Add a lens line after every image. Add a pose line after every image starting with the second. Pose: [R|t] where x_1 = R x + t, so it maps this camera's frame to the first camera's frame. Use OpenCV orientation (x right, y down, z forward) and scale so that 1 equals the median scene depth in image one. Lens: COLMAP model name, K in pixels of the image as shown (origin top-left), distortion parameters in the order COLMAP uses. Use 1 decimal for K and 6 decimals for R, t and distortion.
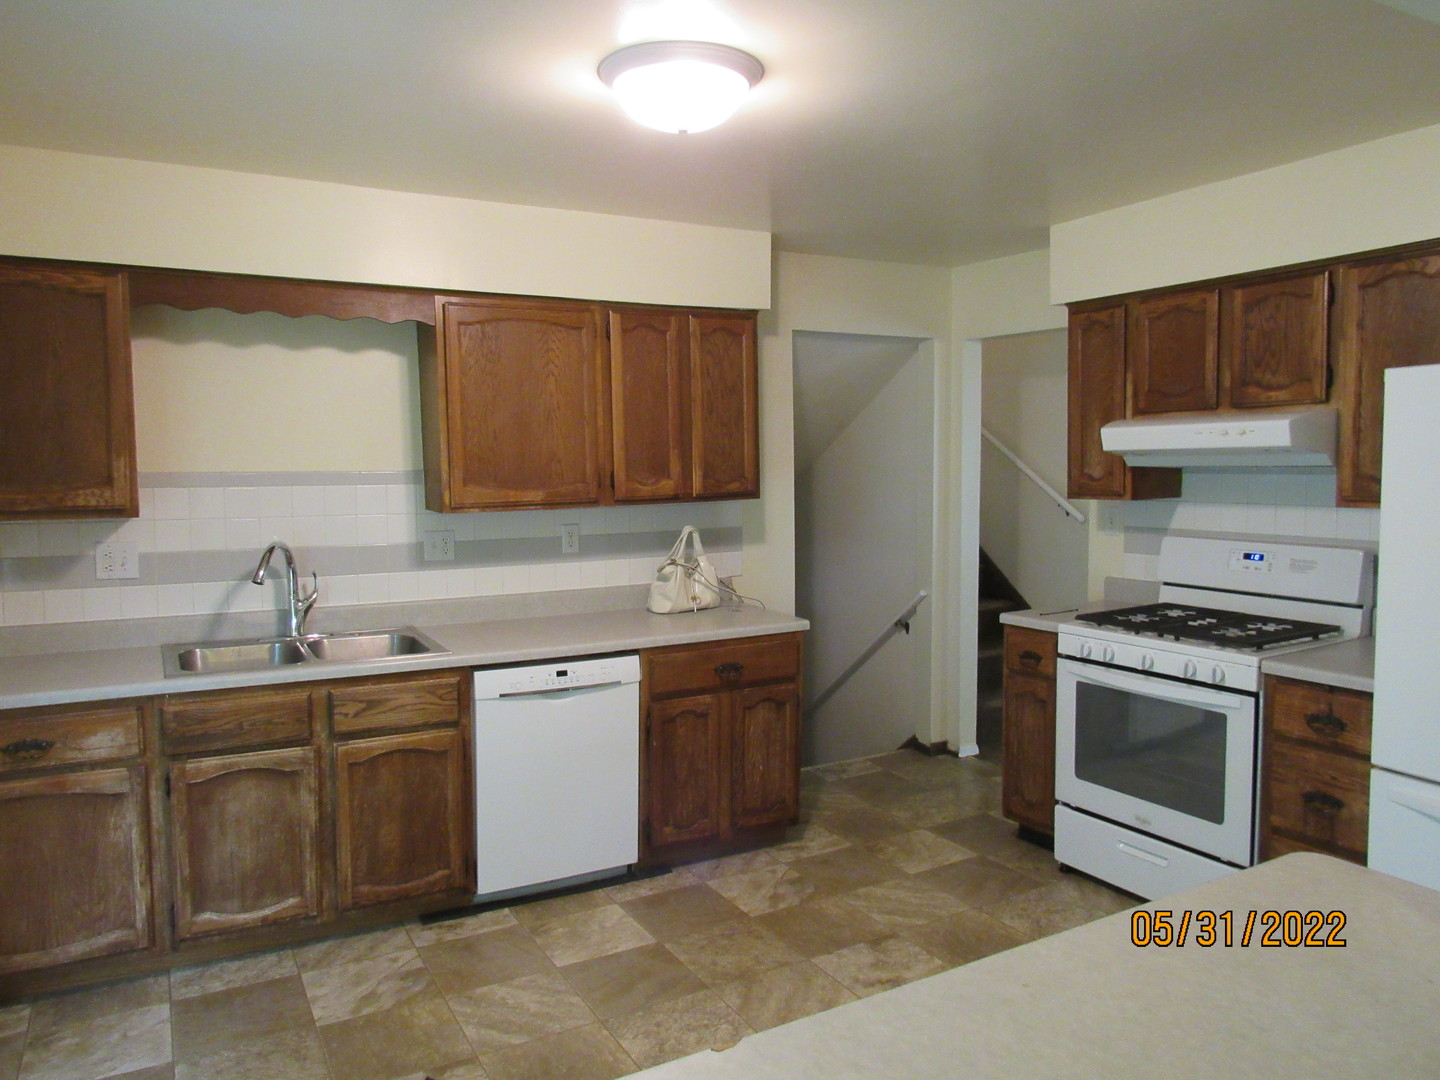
lens RADIAL K [[1022.8, 0, 715.3], [0, 1022.8, 541.9], [0, 0, 1]] dist [-0.039440, 0.009154]
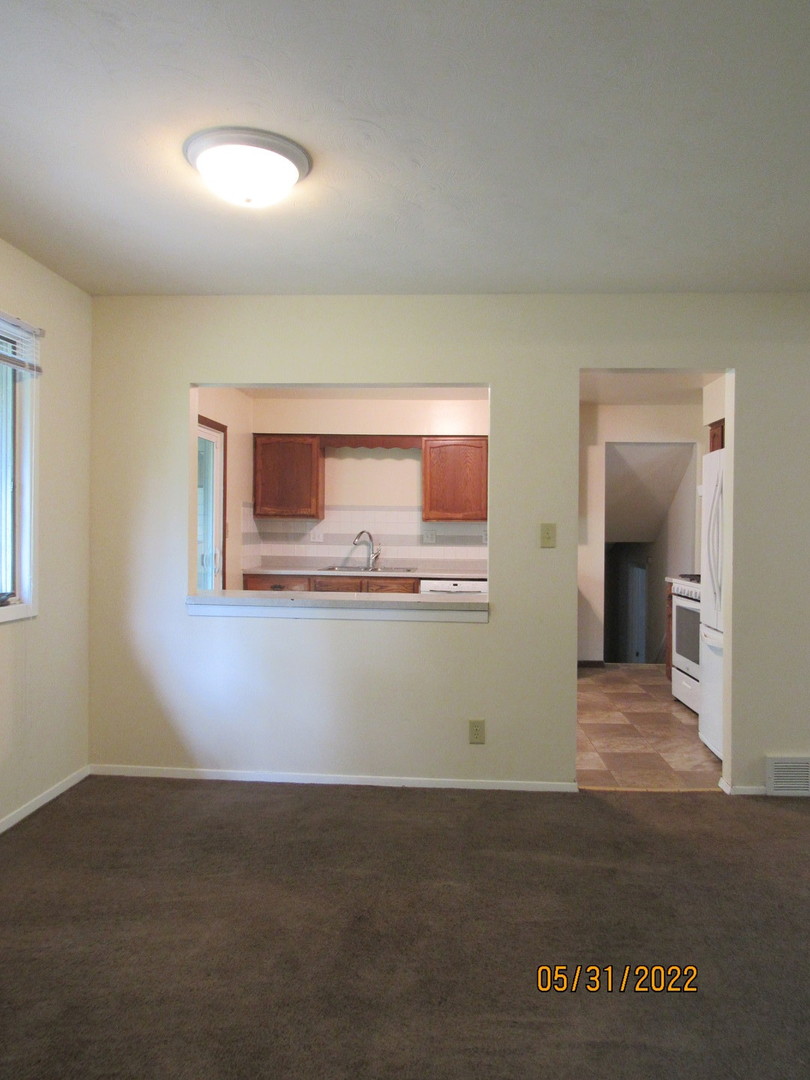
lens RADIAL K [[767.1, 0, 407.2], [0, 767.1, 548.5], [0, 0, 1]] dist [-0.039440, 0.009154]
pose [[0.841170, 0.030835, -0.539892, 0.735258], [-0.059569, 0.997581, -0.035836, 0.109522], [0.537481, 0.062305, 0.840971, -0.631035]]
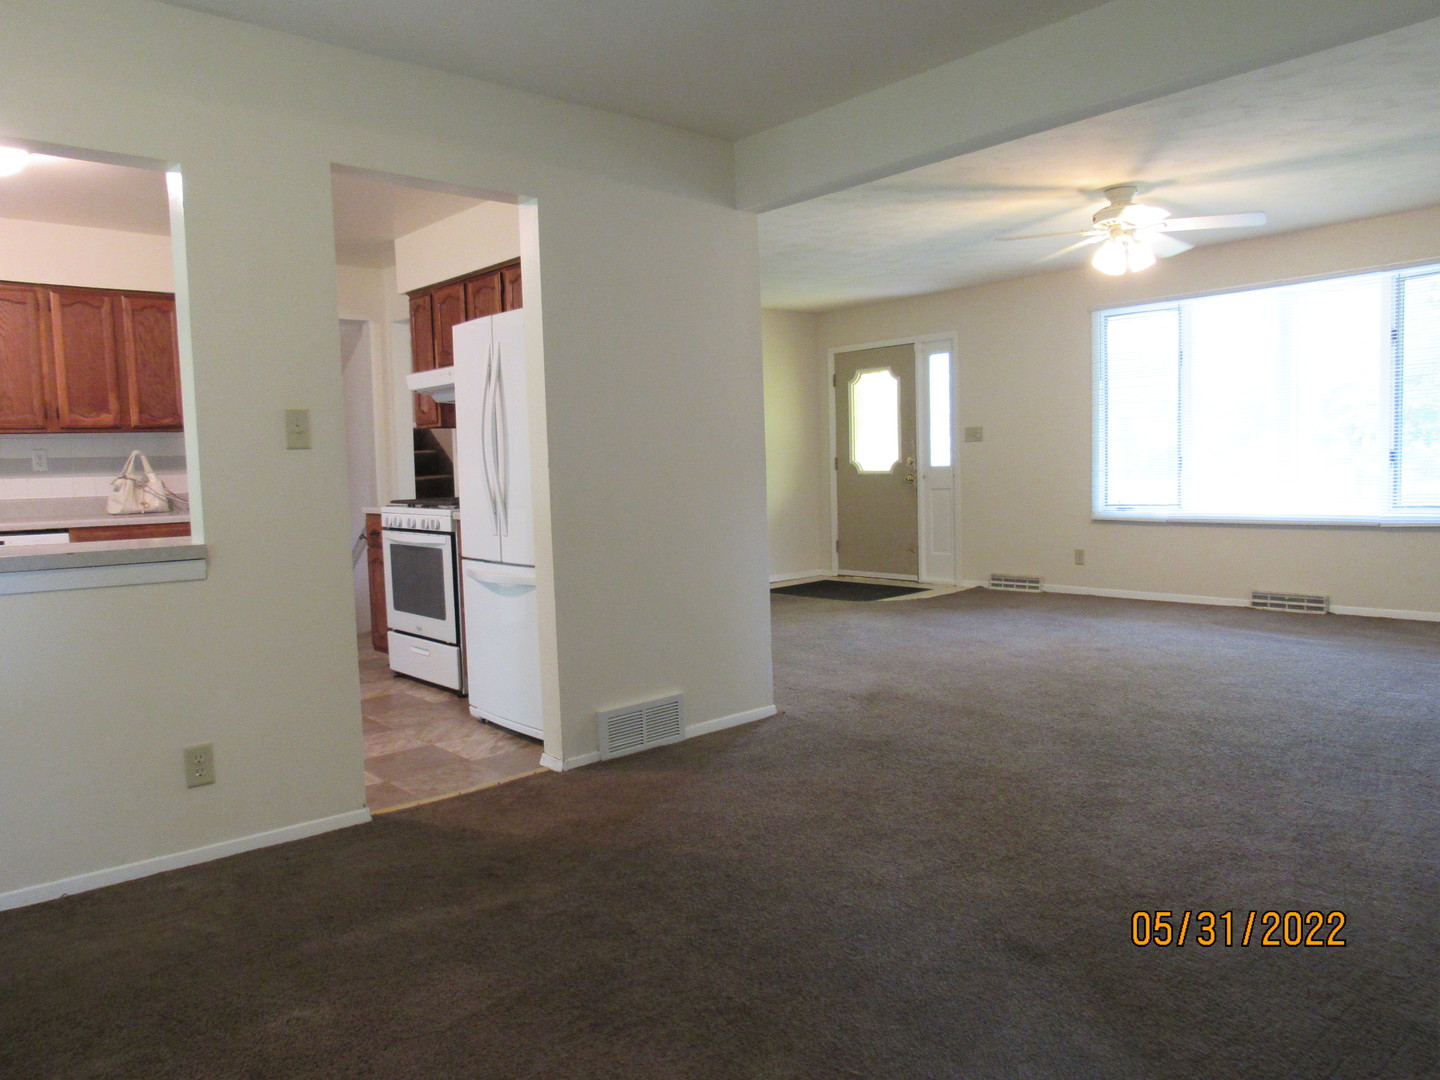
lens RADIAL K [[1022.8, 0, 718.8], [0, 1022.8, 551.1], [0, 0, 1]] dist [-0.039440, 0.009154]
pose [[0.973690, -0.028135, 0.226132, 0.487997], [0.026888, 0.999602, 0.008590, 0.147654], [-0.226284, -0.002284, 0.974059, -0.568896]]
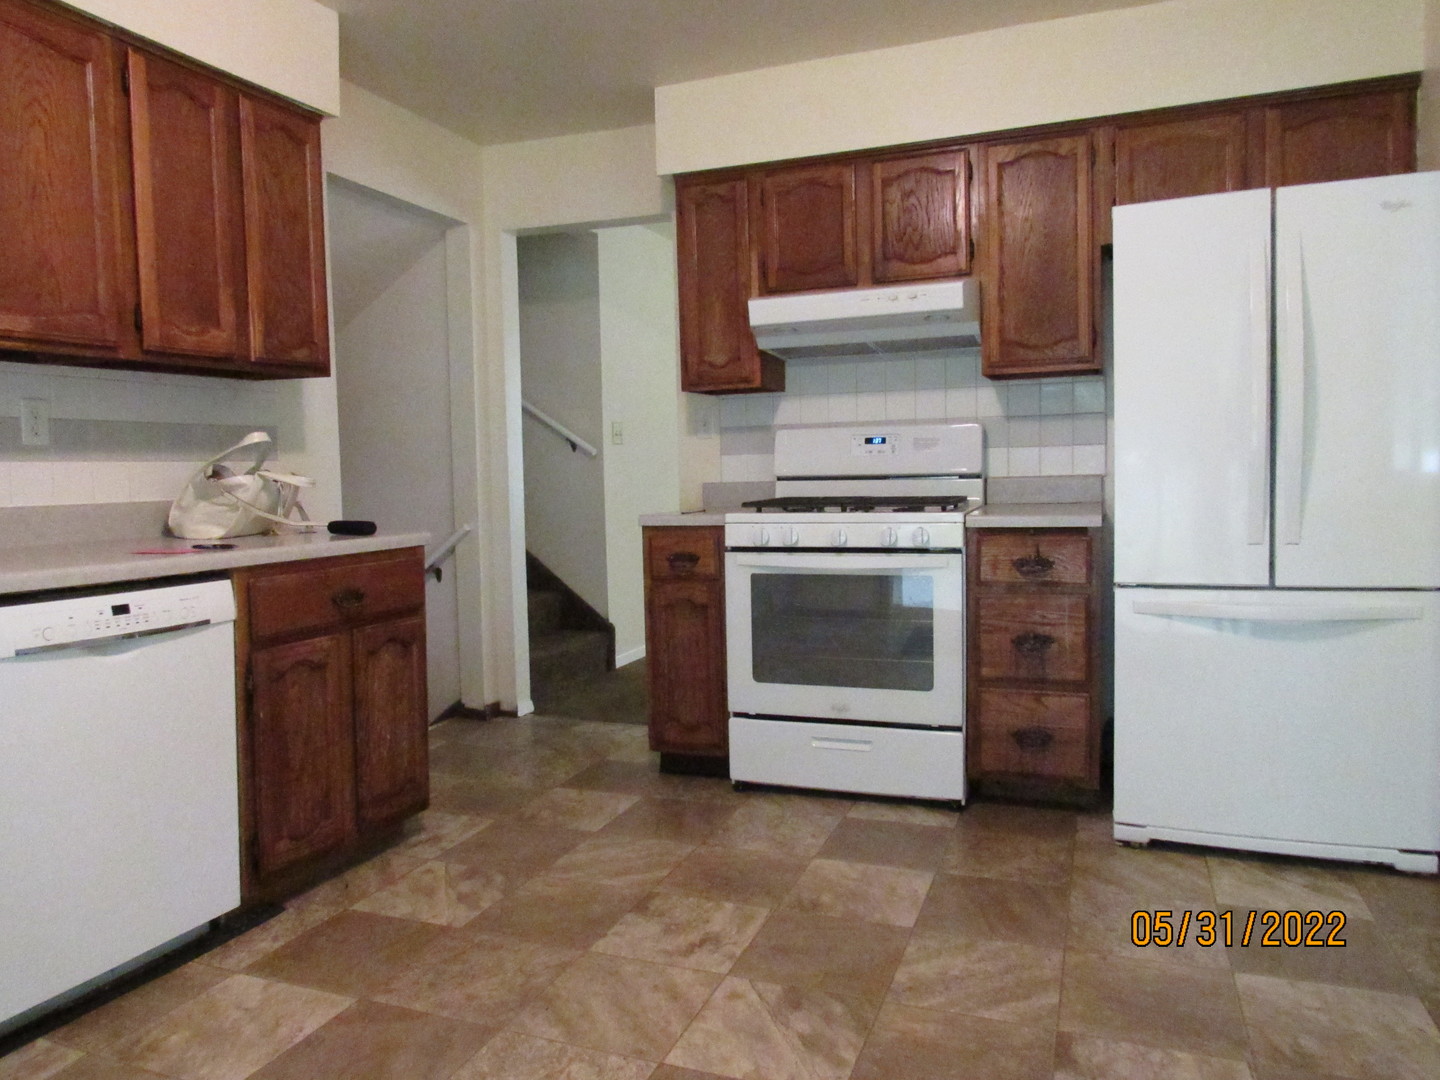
lens RADIAL K [[1022.8, 0, 726.0], [0, 1022.8, 541.0], [0, 0, 1]] dist [-0.039440, 0.009154]
pose [[0.765002, -0.047269, 0.642291, -0.244953], [0.062828, 0.998023, -0.001383, 0.107501], [-0.640956, 0.041411, 0.766460, 0.314005]]
